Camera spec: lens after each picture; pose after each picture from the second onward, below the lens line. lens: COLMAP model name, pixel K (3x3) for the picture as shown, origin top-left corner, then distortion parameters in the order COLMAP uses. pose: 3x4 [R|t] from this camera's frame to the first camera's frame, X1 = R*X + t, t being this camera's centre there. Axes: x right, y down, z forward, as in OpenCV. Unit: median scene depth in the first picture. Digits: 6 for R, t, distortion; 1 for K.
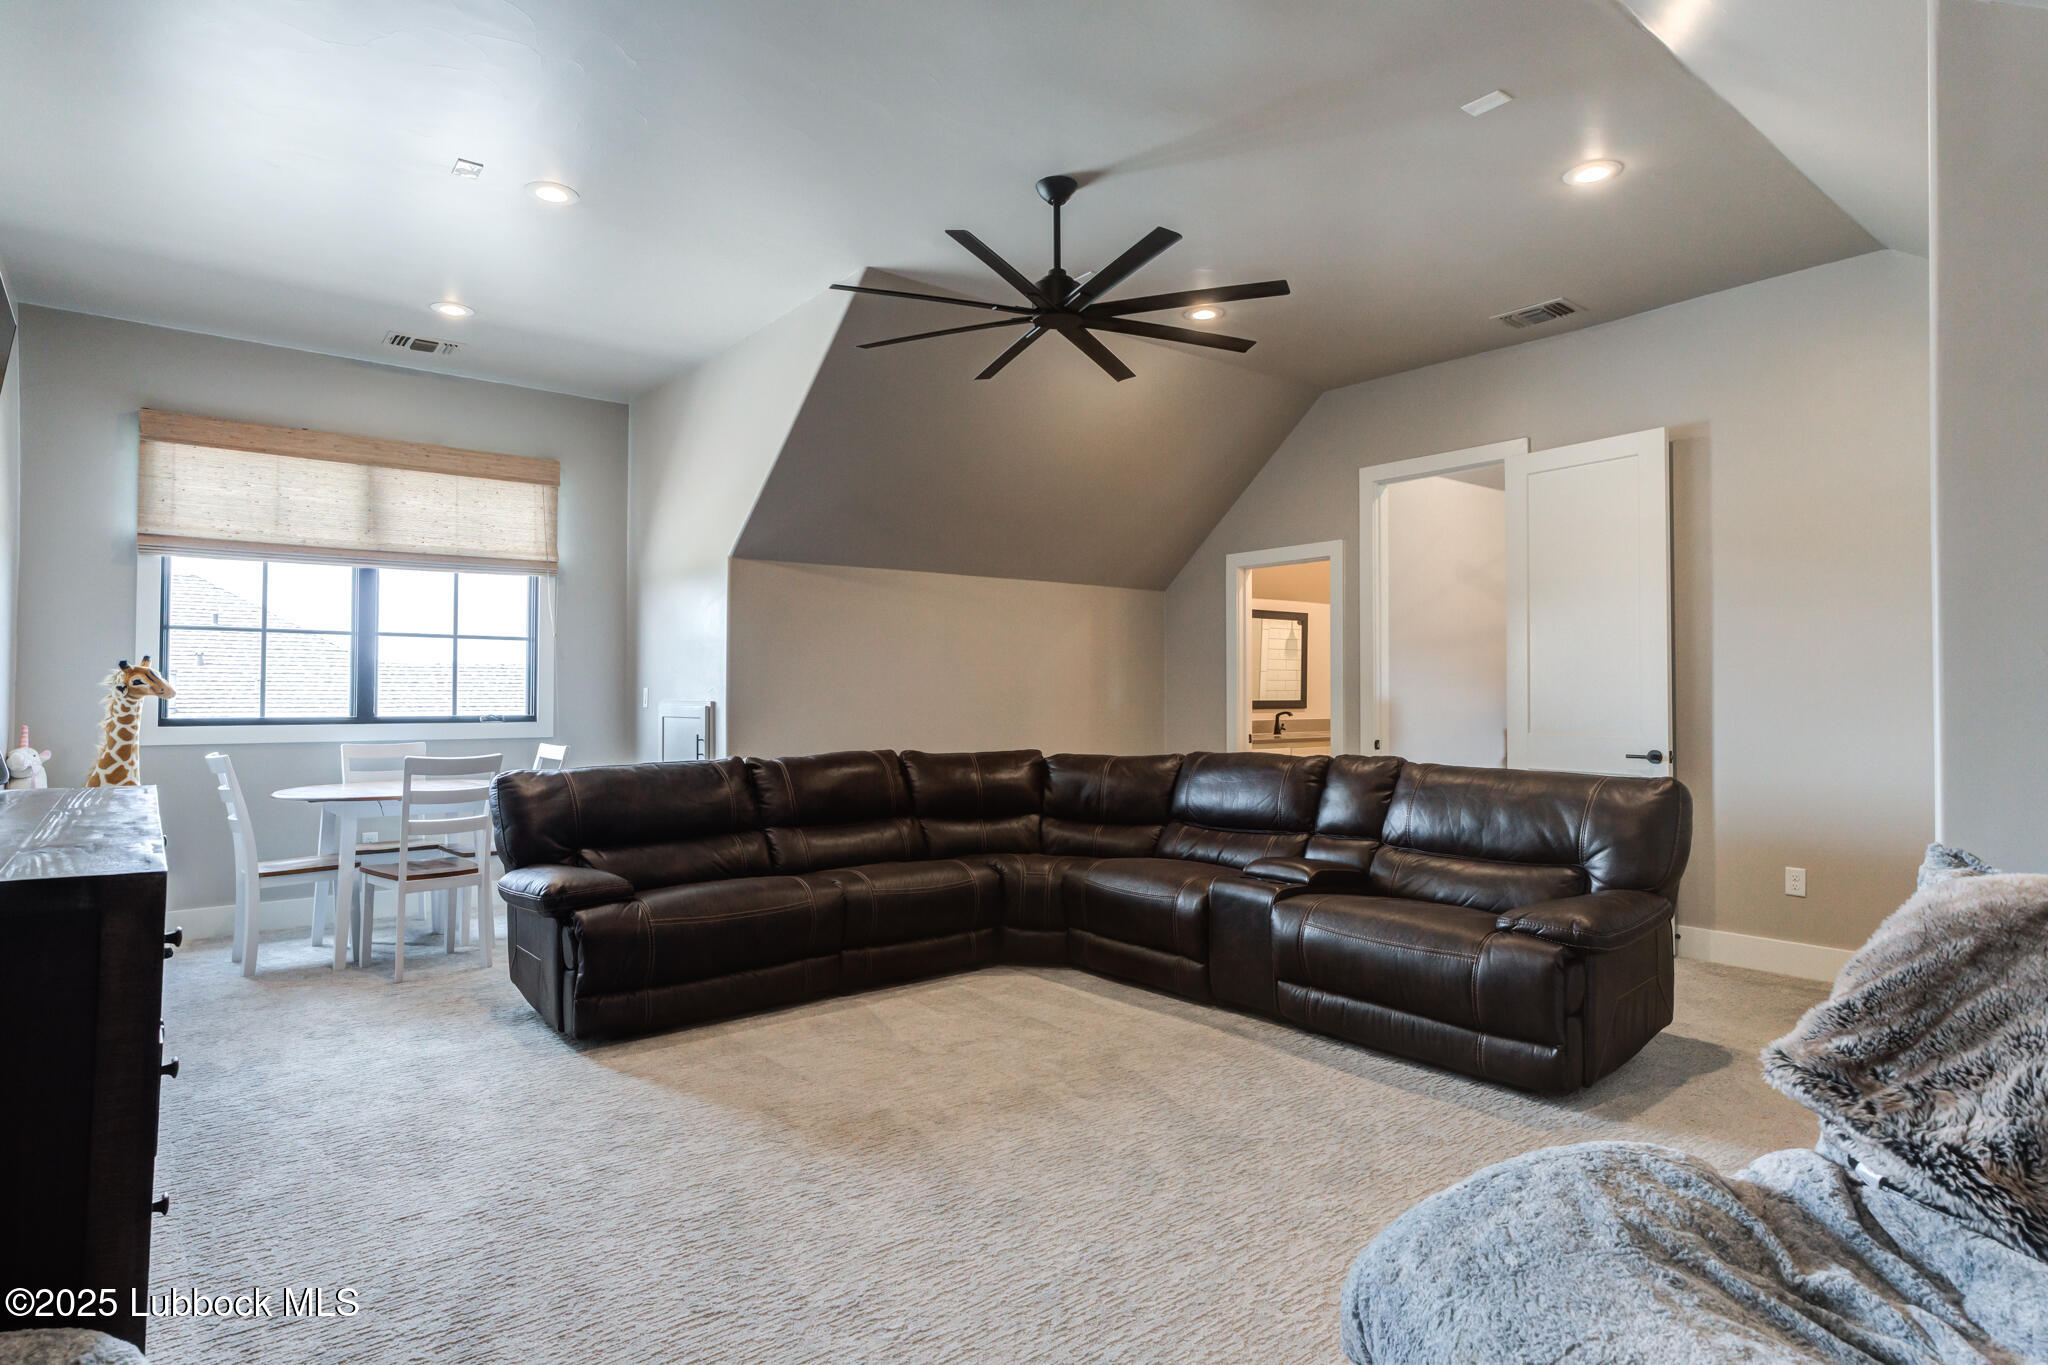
lens RADIAL K [[1055.8, 0, 1029.7], [0, 1055.8, 680.1], [0, 0, 1]] dist [-0.012272, 0.011806]
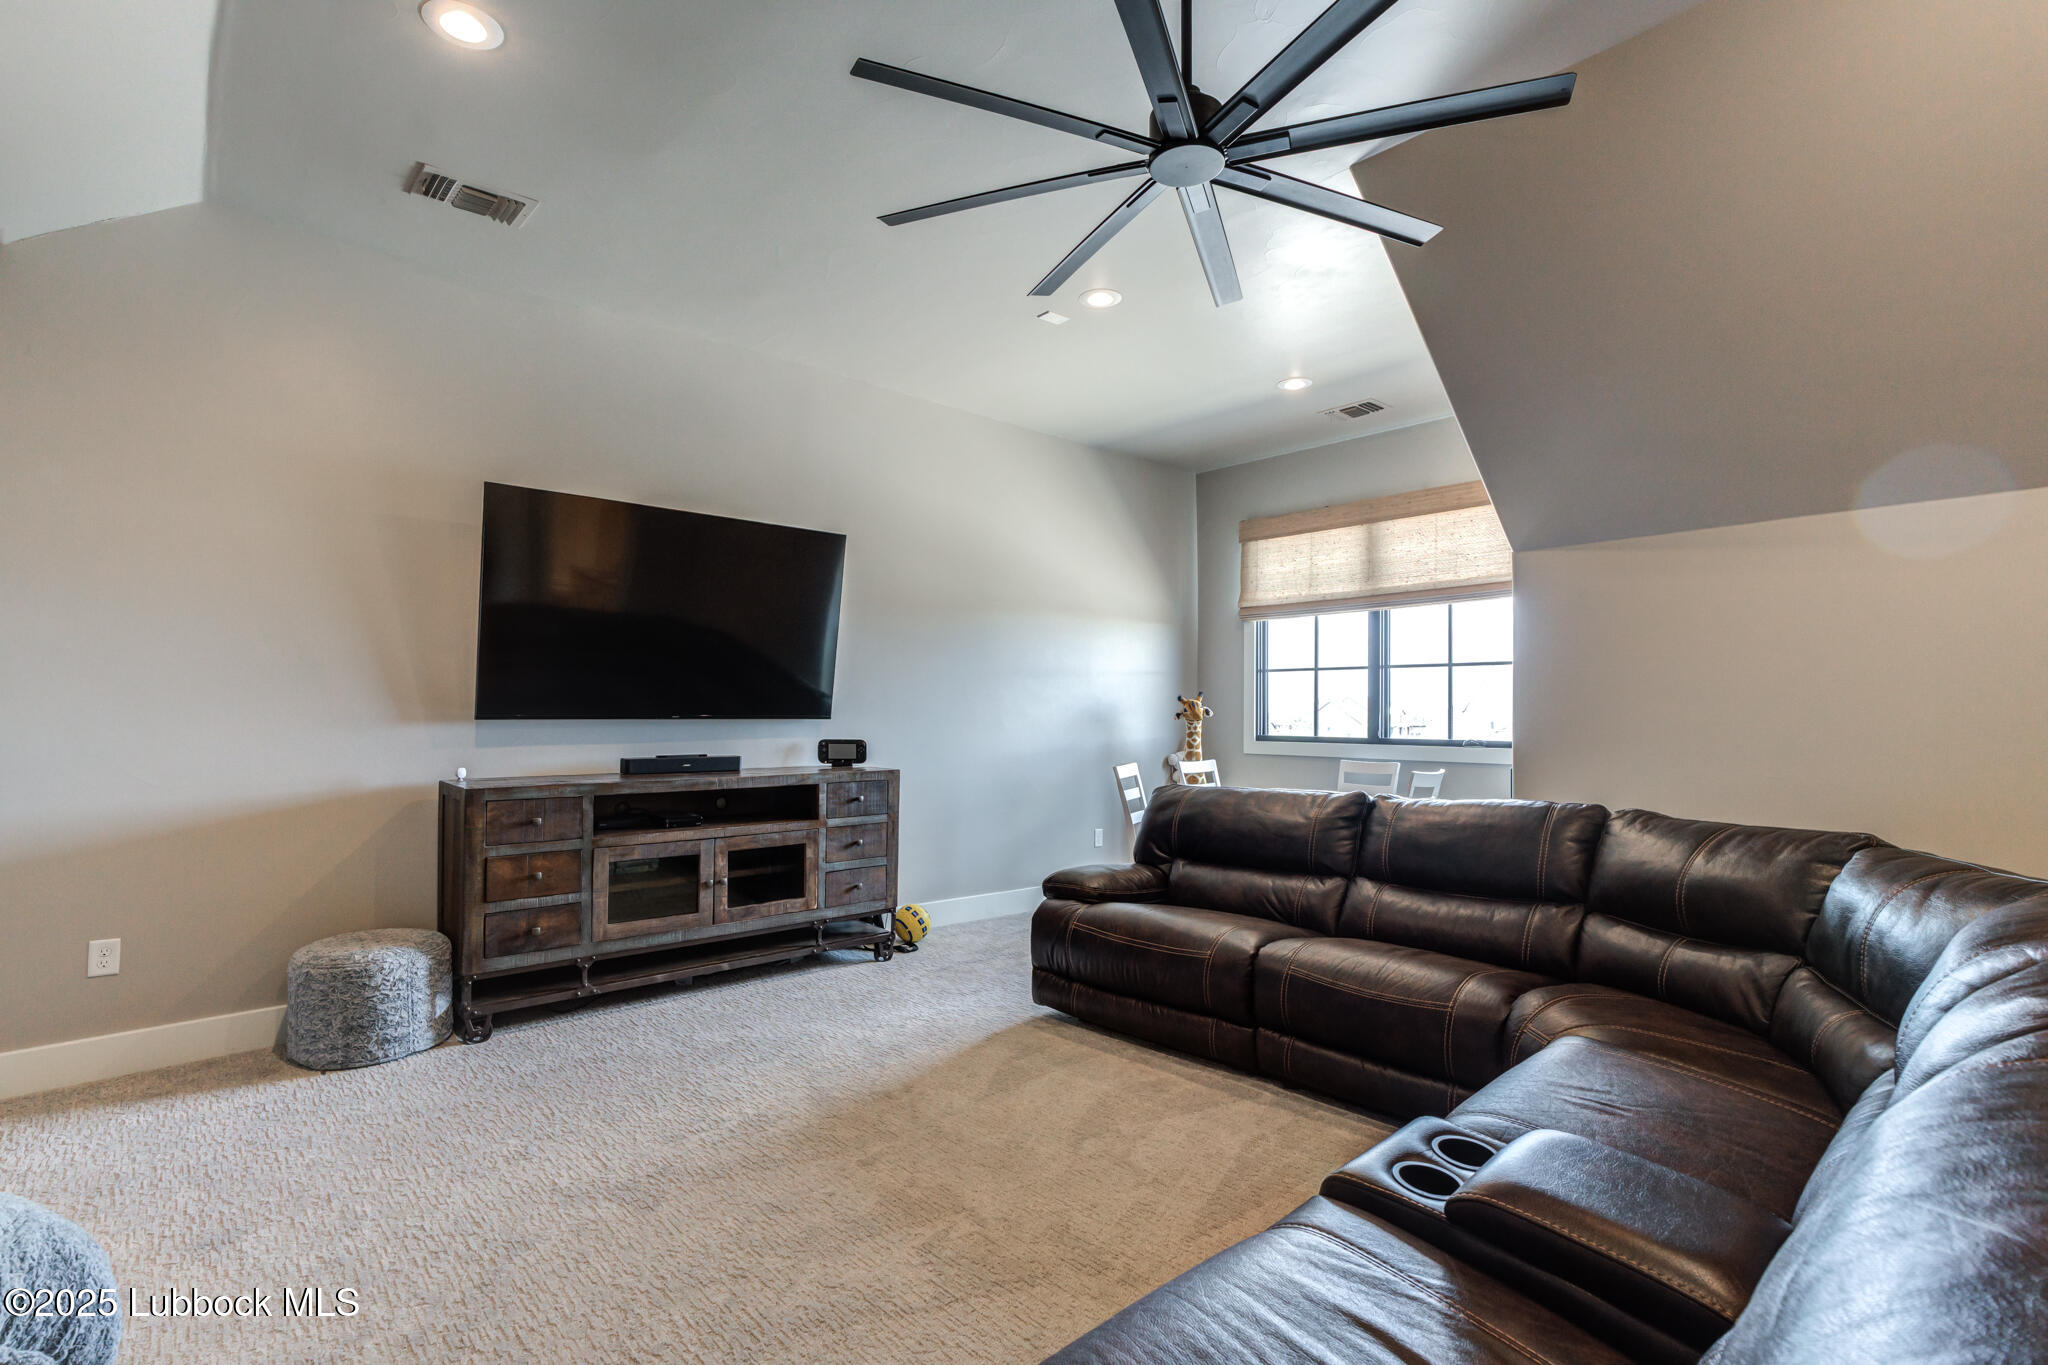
lens RADIAL K [[953.4, 0, 1021.2], [0, 953.4, 688.7], [0, 0, 1]] dist [-0.000337, 0.008577]
pose [[0.079048, -0.031586, -0.996370, 0.392156], [0.008124, 0.999485, -0.031041, 0.009724], [0.996838, -0.005641, 0.079264, 0.530537]]
